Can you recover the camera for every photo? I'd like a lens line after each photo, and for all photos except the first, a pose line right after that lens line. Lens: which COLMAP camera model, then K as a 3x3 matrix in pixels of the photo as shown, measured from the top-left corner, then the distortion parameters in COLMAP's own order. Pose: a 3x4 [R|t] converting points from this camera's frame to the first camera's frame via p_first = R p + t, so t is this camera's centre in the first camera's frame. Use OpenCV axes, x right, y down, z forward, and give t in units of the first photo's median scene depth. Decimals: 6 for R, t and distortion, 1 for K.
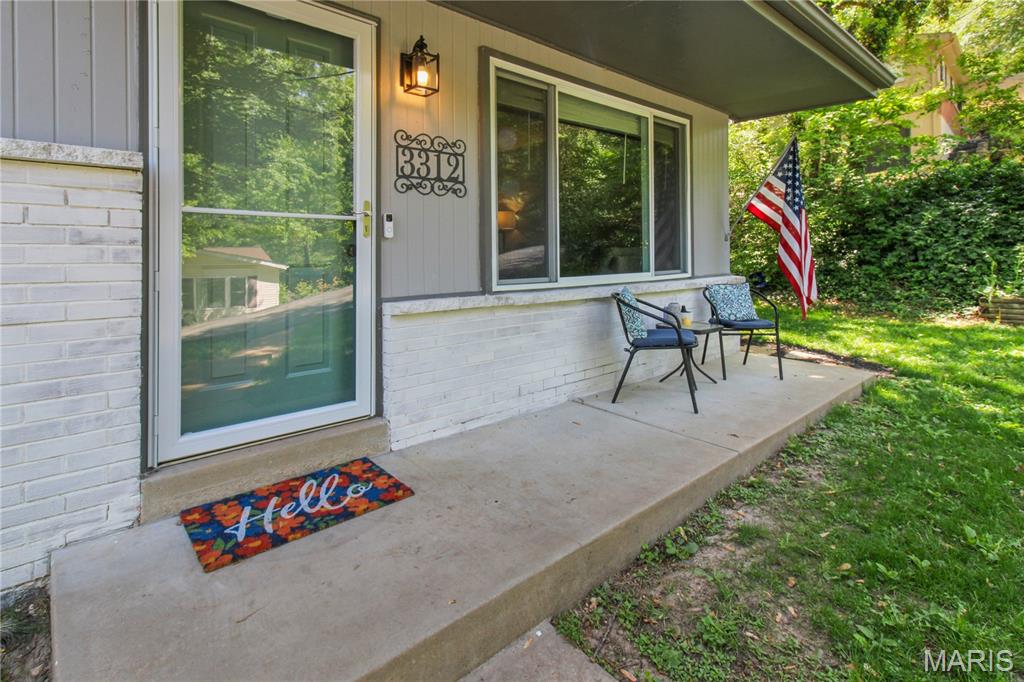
lens RADIAL K [[488.8, 0, 500.2], [0, 488.8, 242.1], [0, 0, 1]] dist [0.002763, 0.000228]
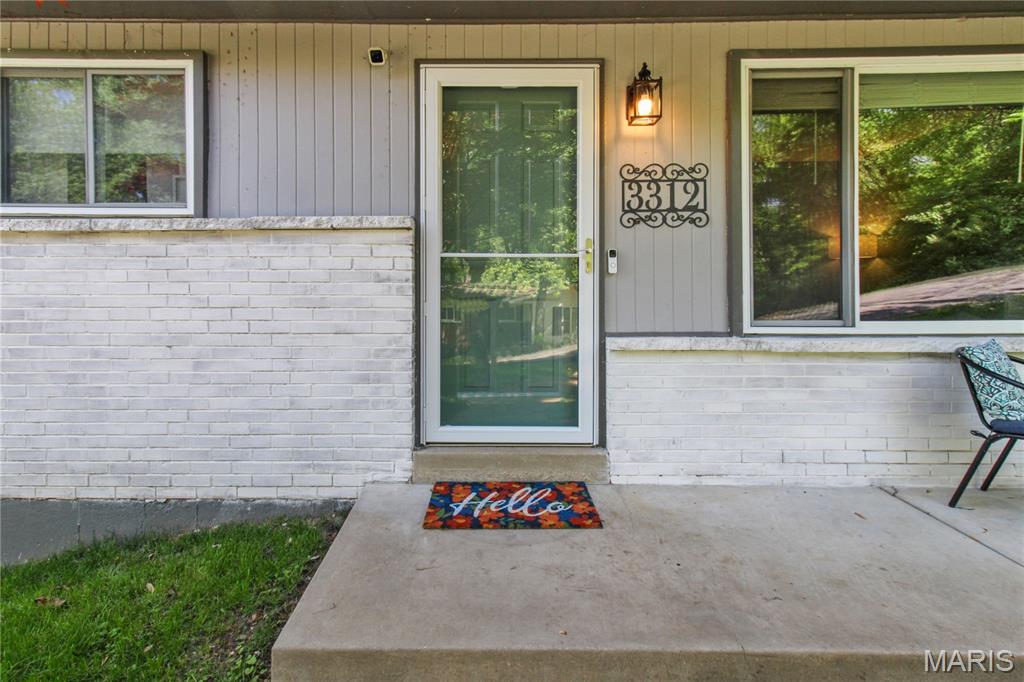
lens RADIAL K [[495.9, 0, 519.6], [0, 495.9, 279.3], [0, 0, 1]] dist [0.003375, 0.000082]
pose [[0.756592, -0.007670, -0.653843, 0.328490], [0.013303, 0.999905, 0.003665, -0.003152], [0.653752, -0.011471, 0.756622, 0.106256]]
